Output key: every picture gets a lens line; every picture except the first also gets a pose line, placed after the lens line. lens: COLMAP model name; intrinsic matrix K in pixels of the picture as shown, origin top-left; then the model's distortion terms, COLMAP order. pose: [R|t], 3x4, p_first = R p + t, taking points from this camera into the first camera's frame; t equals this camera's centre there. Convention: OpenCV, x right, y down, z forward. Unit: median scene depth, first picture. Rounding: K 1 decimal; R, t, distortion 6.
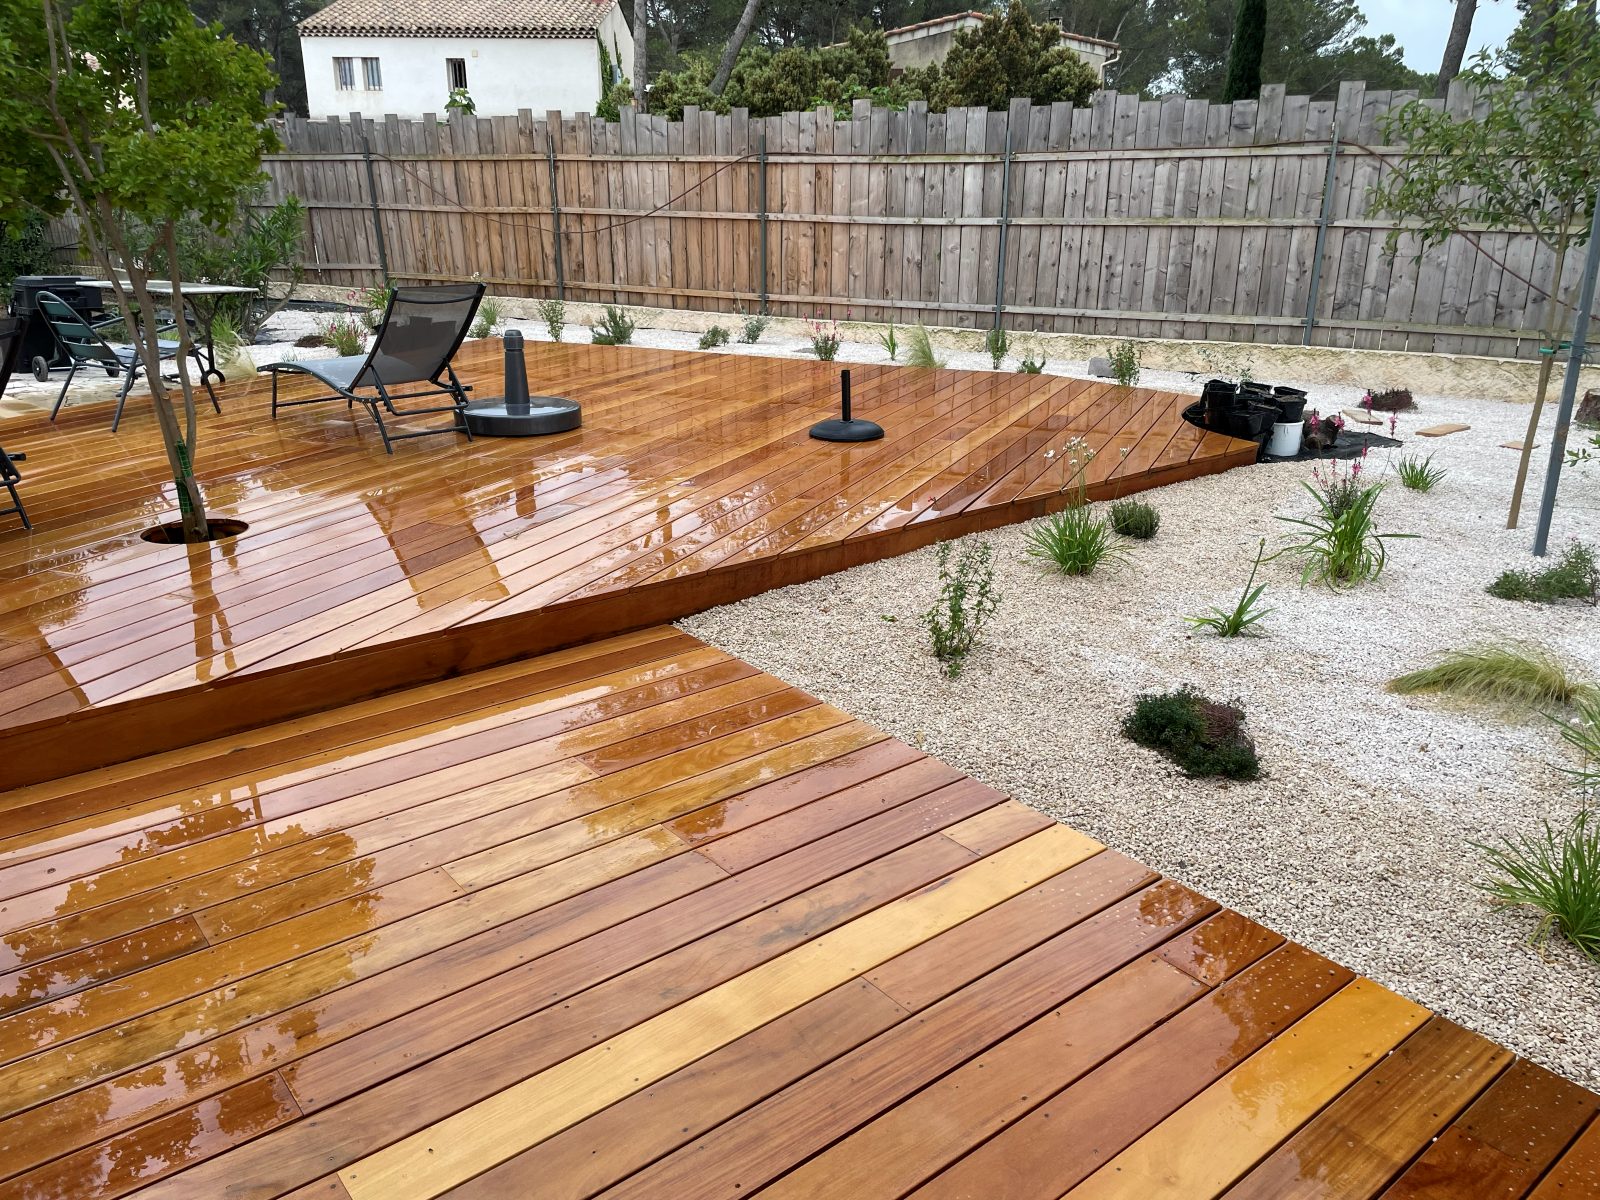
lens RADIAL K [[1199.4, 0, 809.7], [0, 1199.4, 589.9], [0, 0, 1]] dist [0.098998, -0.120883]
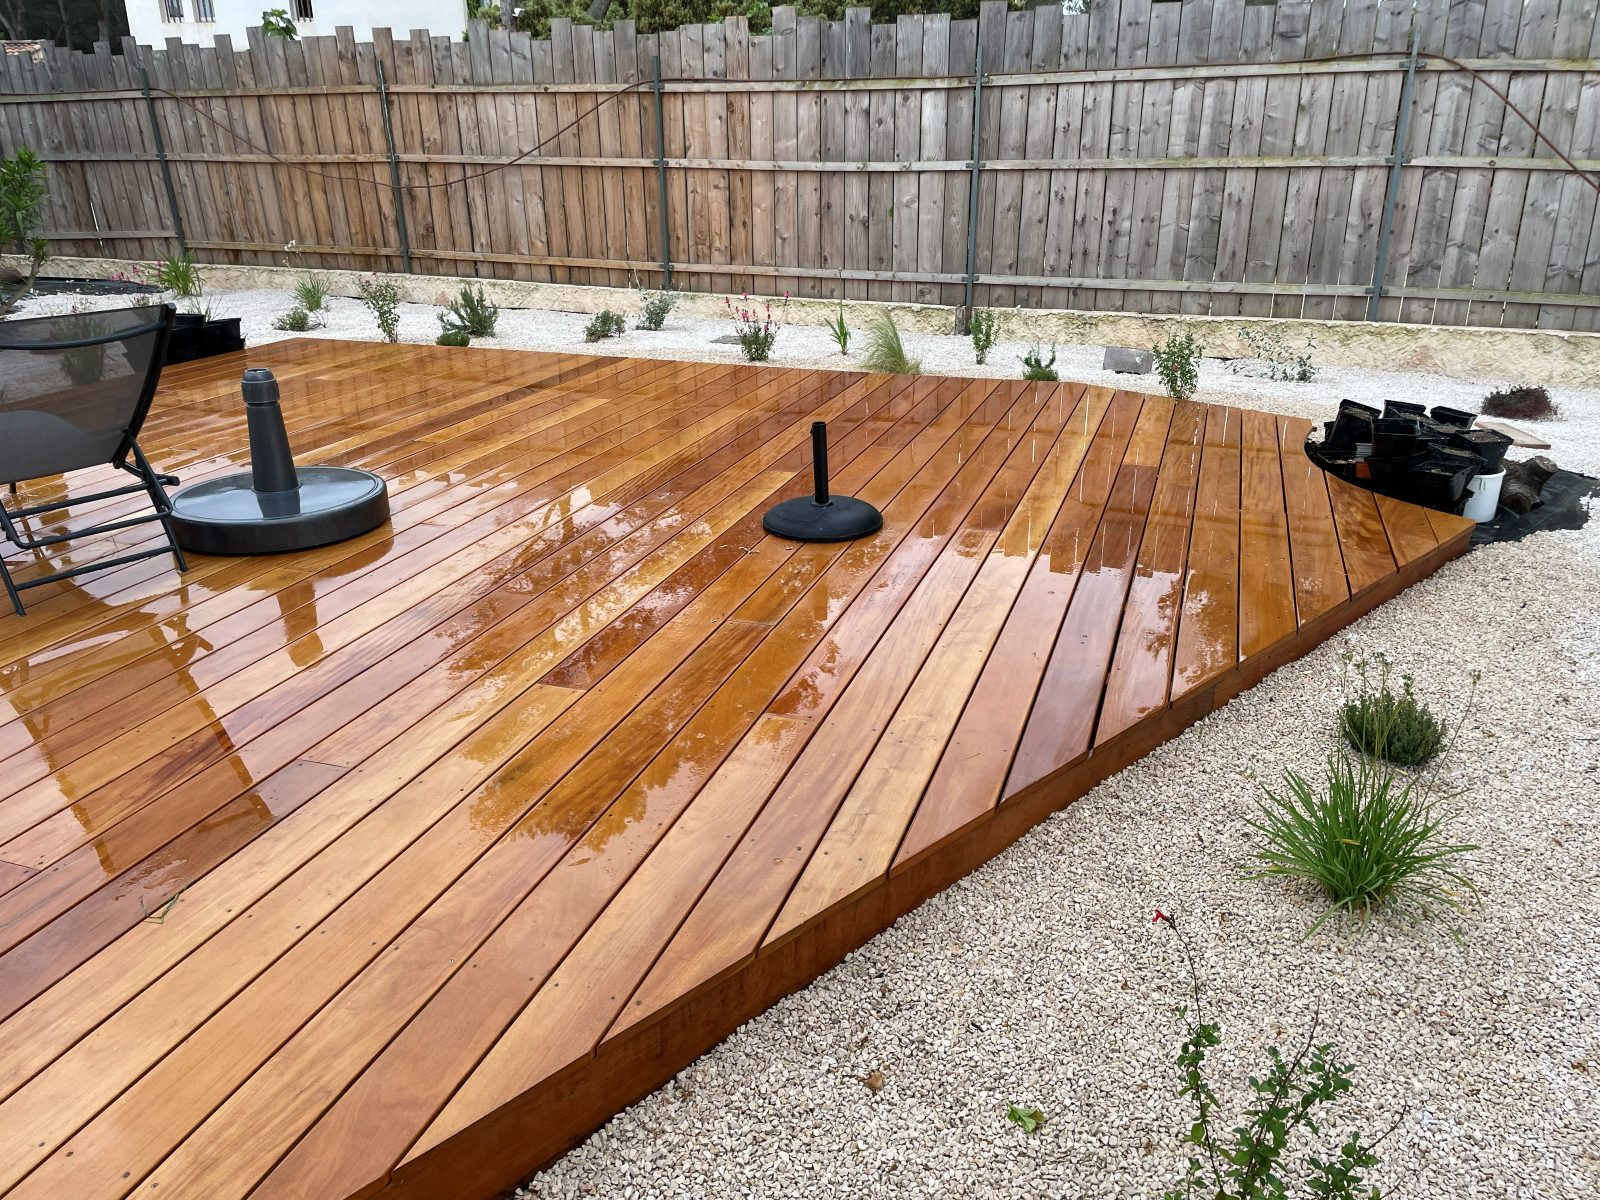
lens RADIAL K [[1199.4, 0, 809.7], [0, 1199.4, 589.9], [0, 0, 1]] dist [0.098998, -0.120883]
pose [[0.996402, -0.042972, 0.073047, -0.014005], [0.039682, 0.998157, 0.045911, -0.076528], [-0.074885, -0.042847, 0.996271, 0.233700]]
